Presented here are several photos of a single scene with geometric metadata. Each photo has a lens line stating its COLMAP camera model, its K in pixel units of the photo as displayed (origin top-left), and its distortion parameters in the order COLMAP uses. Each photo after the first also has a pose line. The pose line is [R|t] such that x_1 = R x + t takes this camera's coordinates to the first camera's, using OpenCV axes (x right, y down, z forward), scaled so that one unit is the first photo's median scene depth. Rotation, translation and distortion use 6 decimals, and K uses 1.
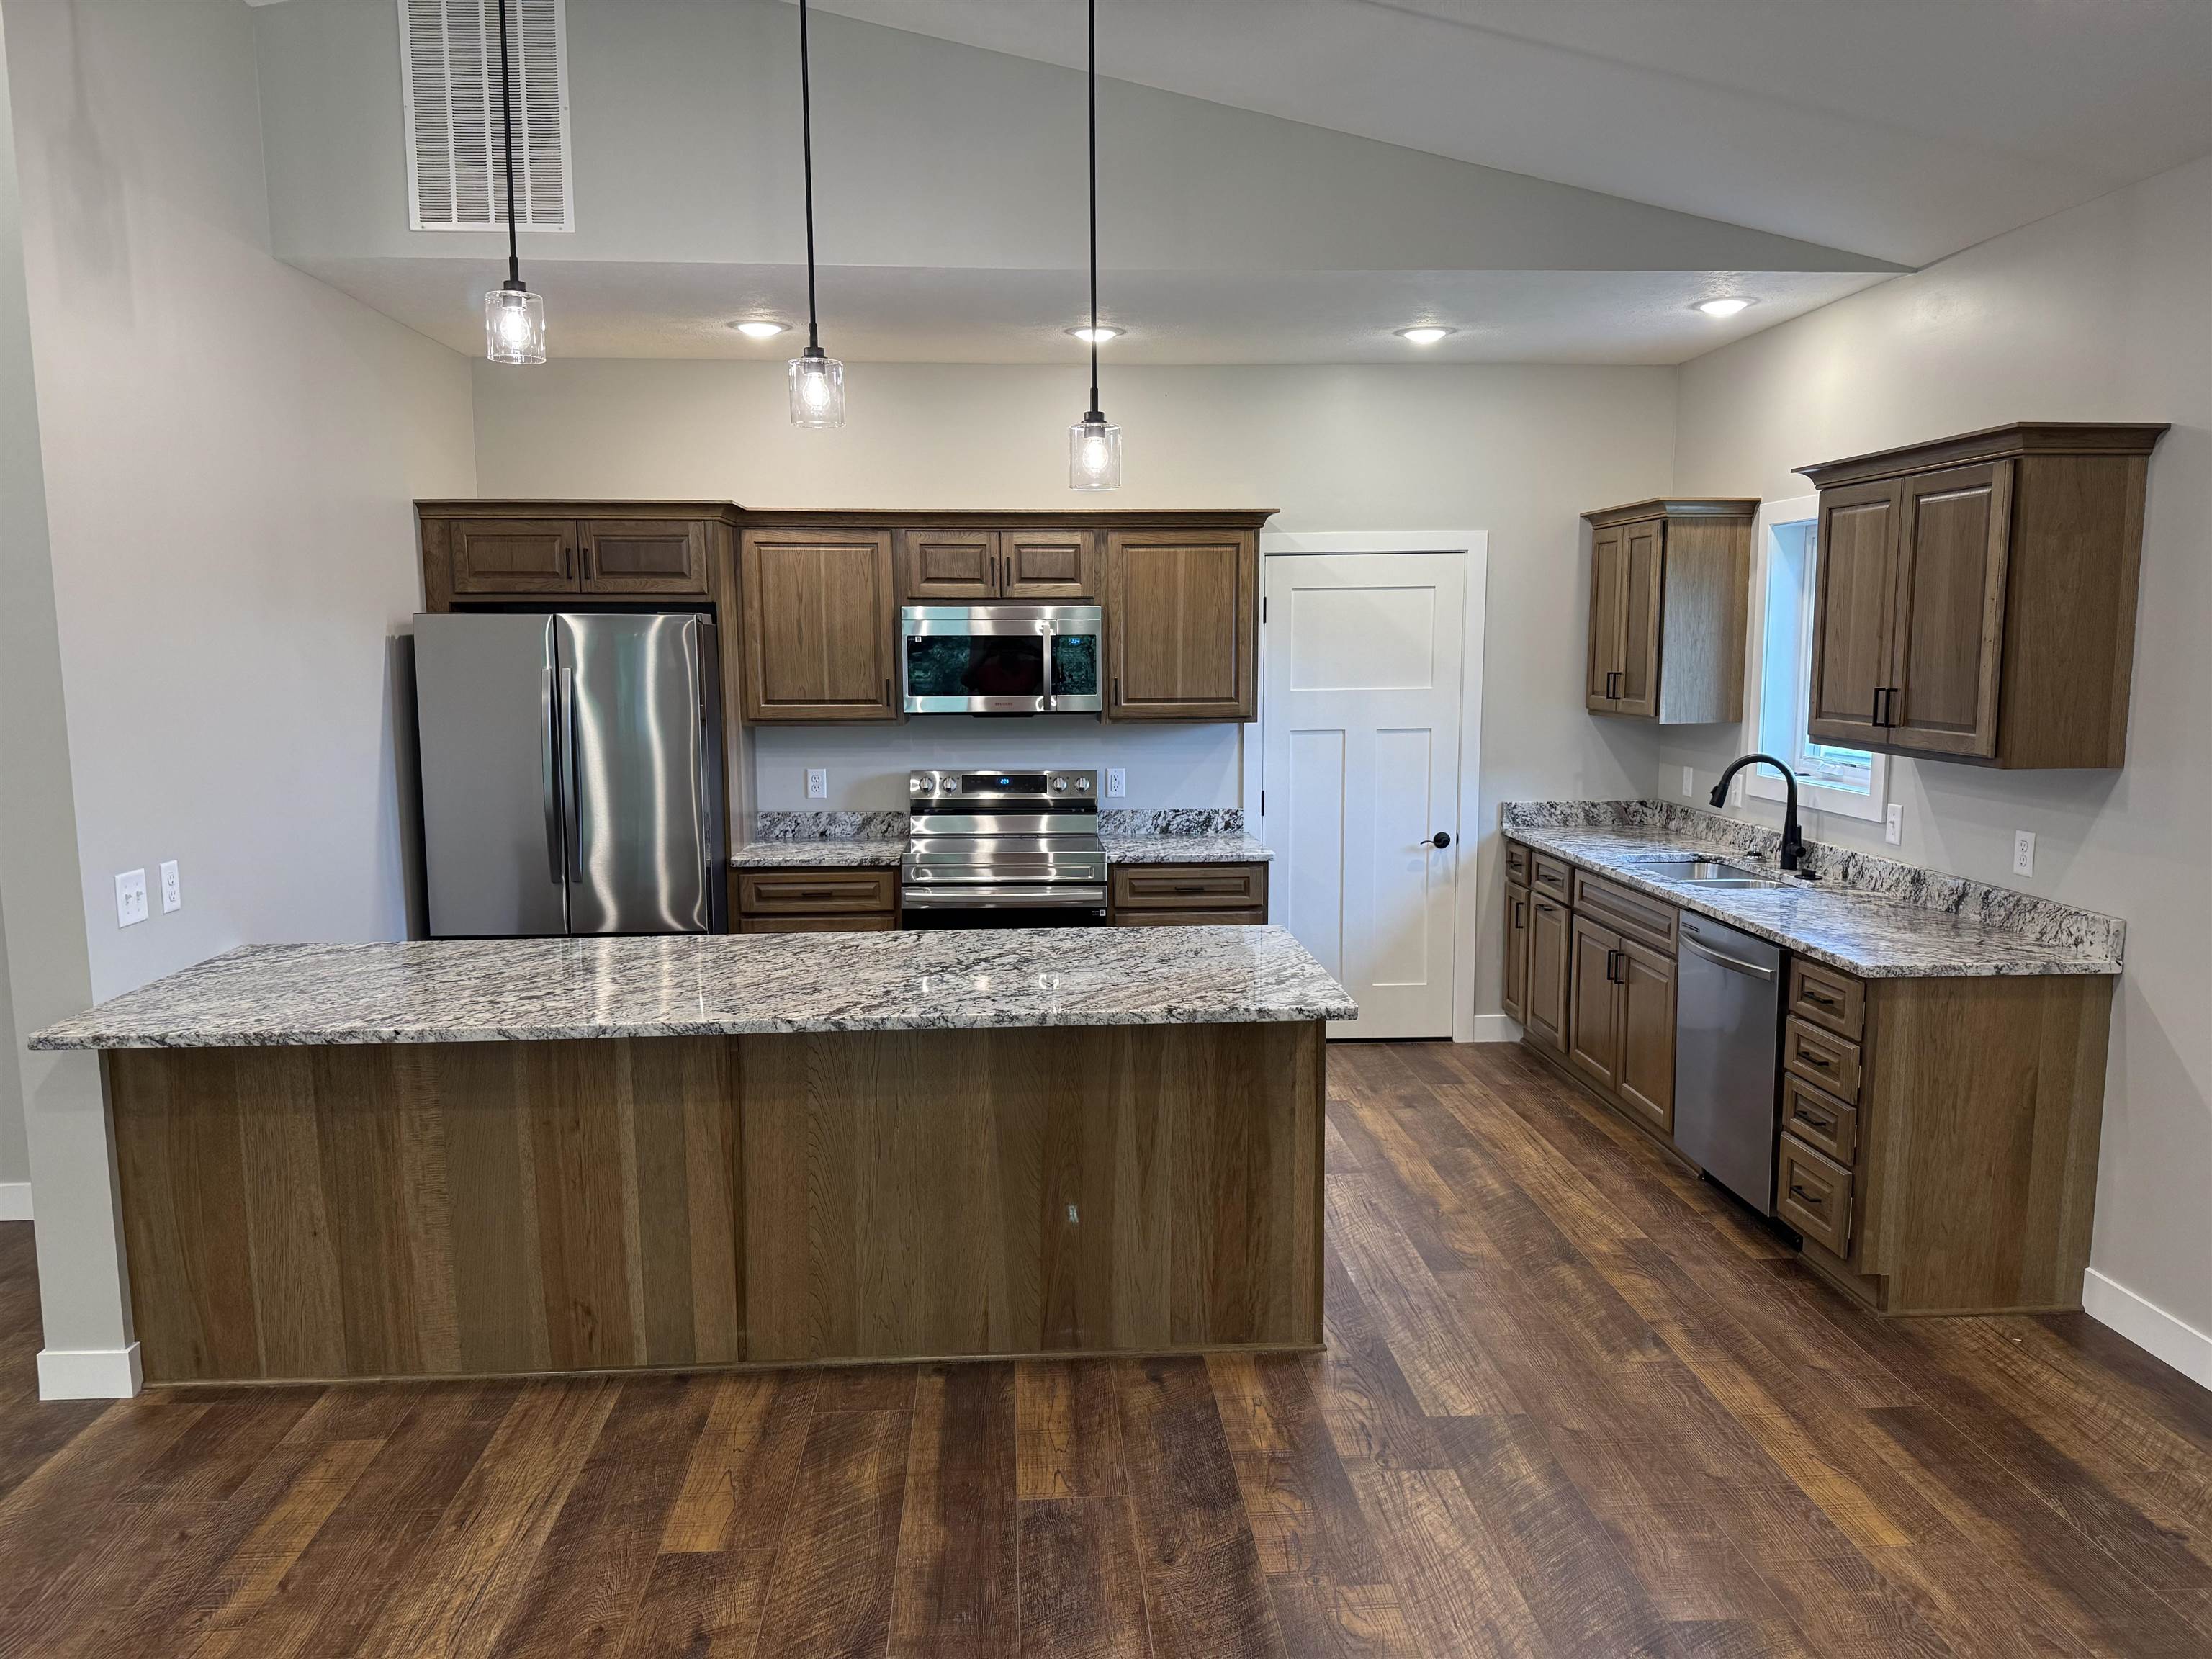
lens RADIAL K [[1550.8, 0, 1100.1], [0, 1550.8, 822.2], [0, 0, 1]] dist [0.090602, -0.110771]
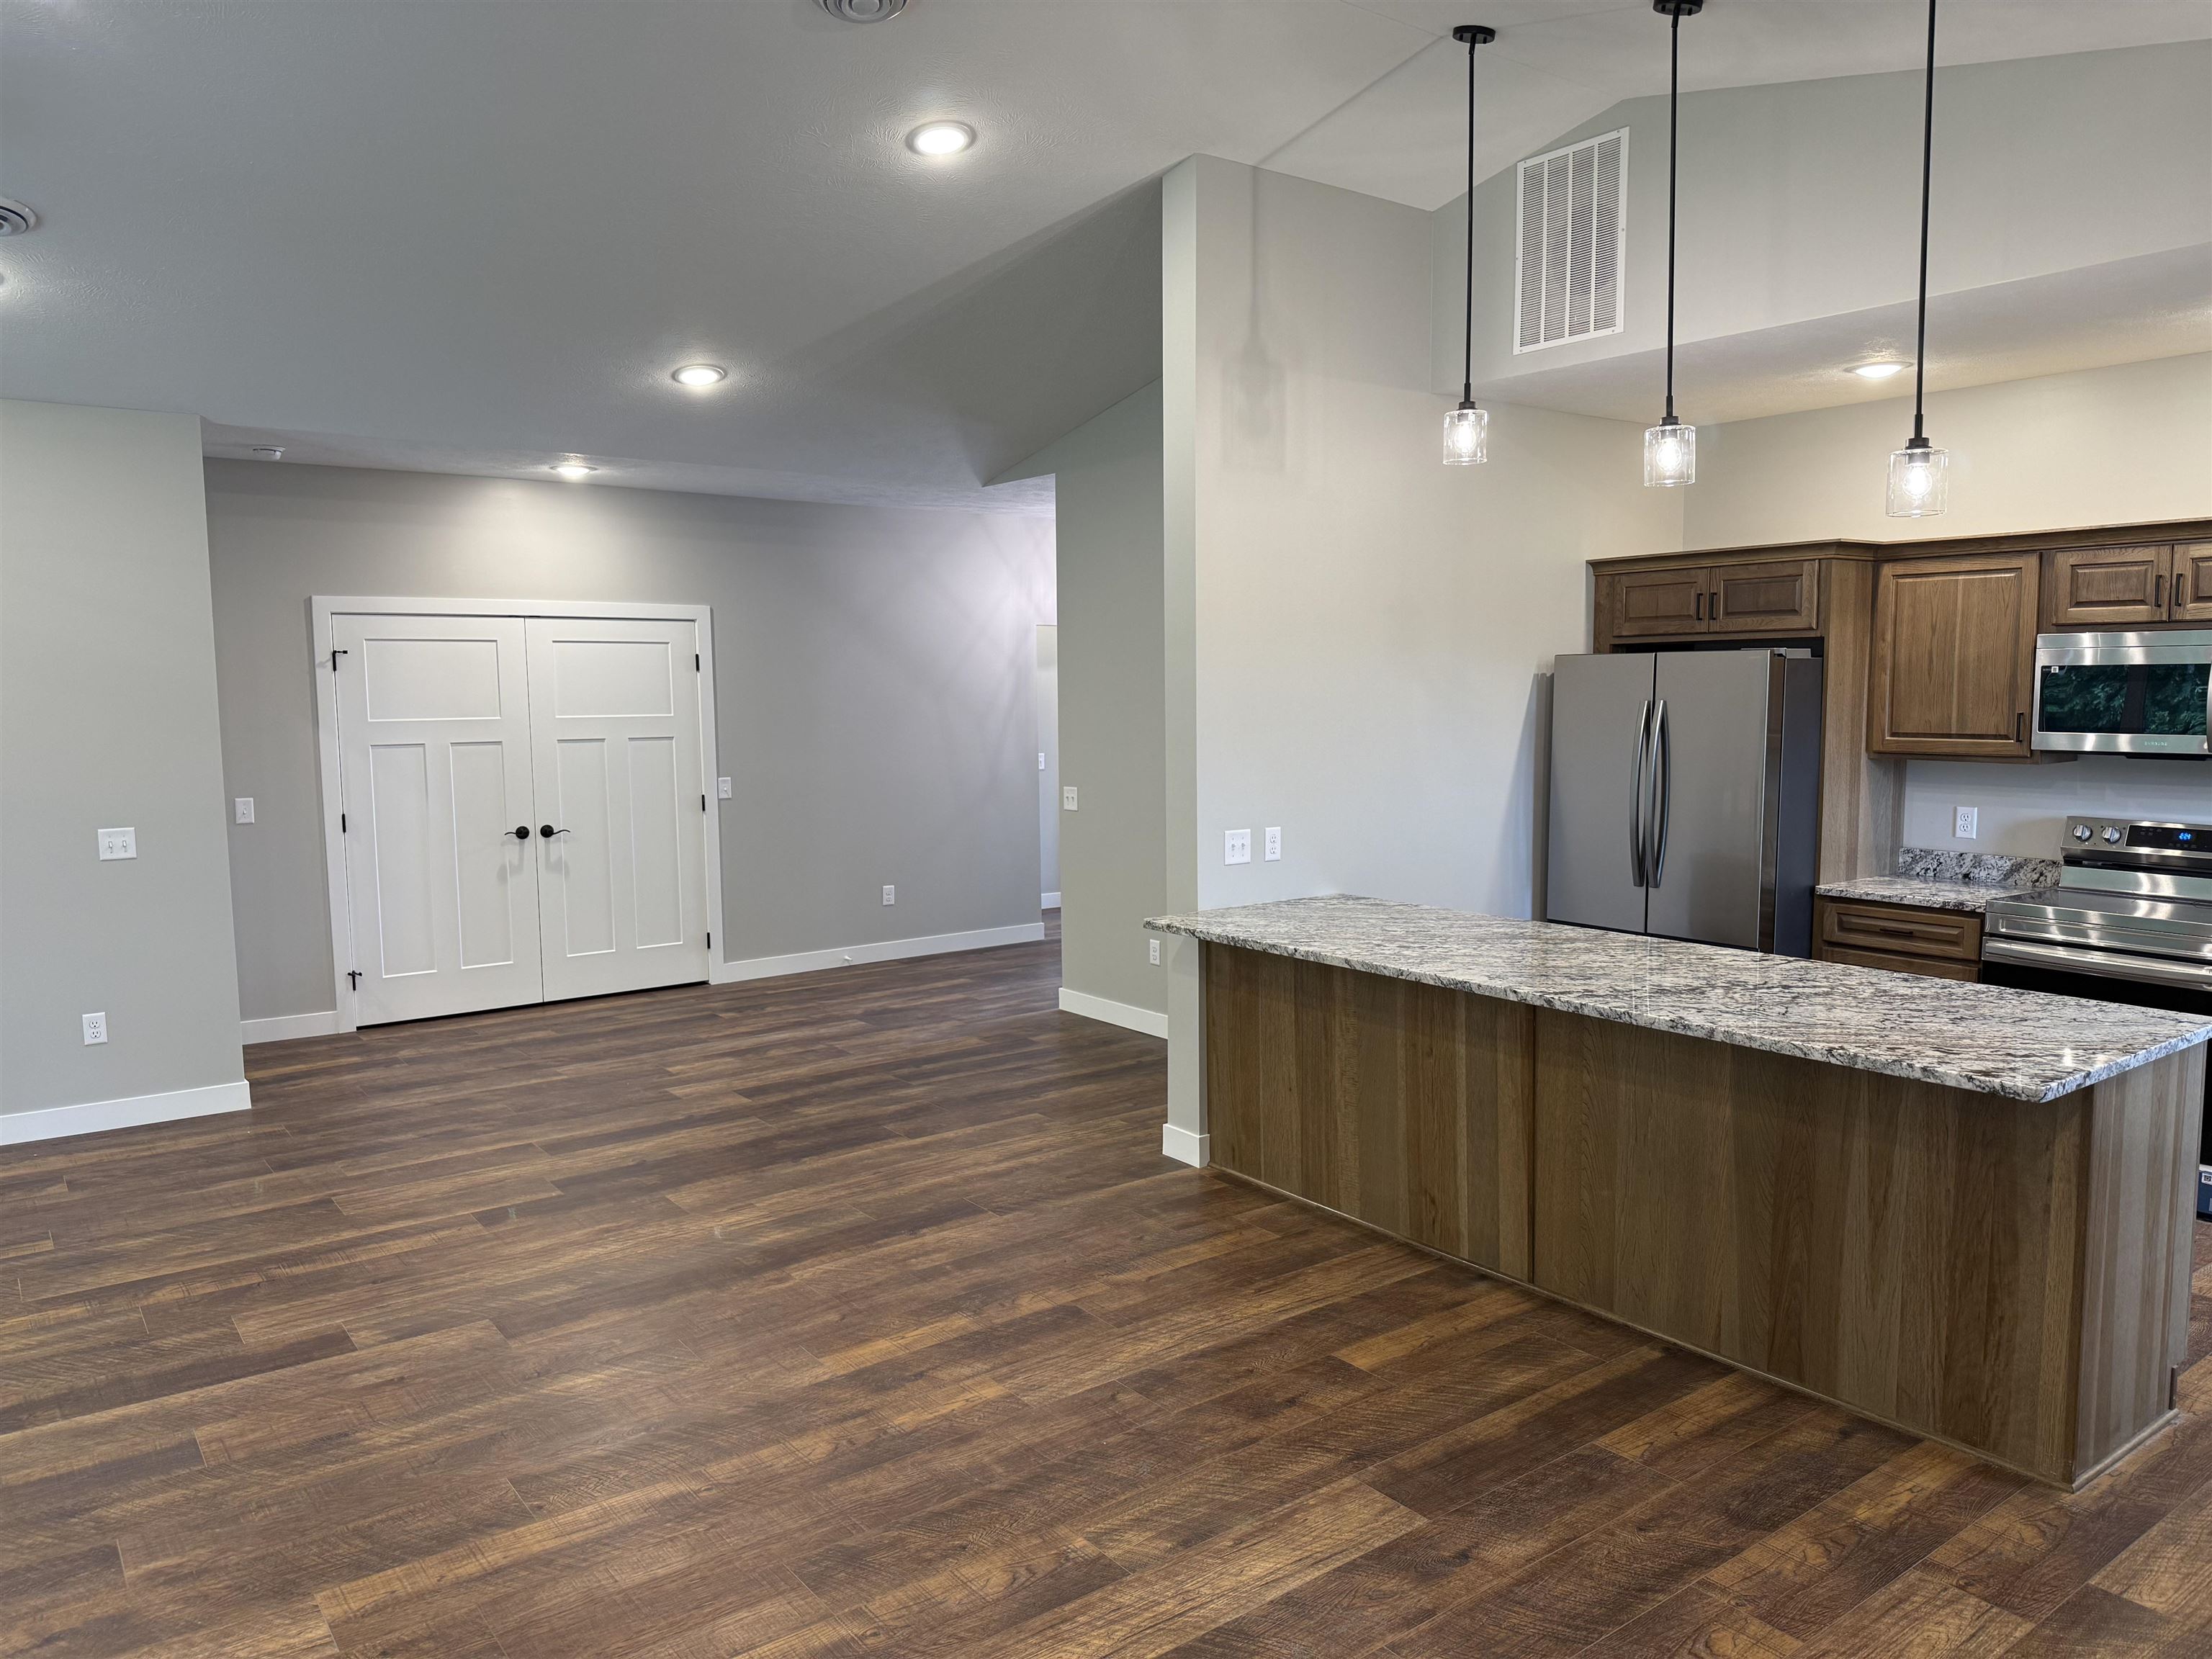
lens RADIAL K [[1550.8, 0, 1100.1], [0, 1550.8, 822.2], [0, 0, 1]] dist [0.090602, -0.110771]
pose [[0.551275, 0.075686, -0.830883, 0.552130], [-0.092629, 0.995272, 0.029202, -0.007446], [0.829165, 0.060866, 0.555680, 0.049856]]
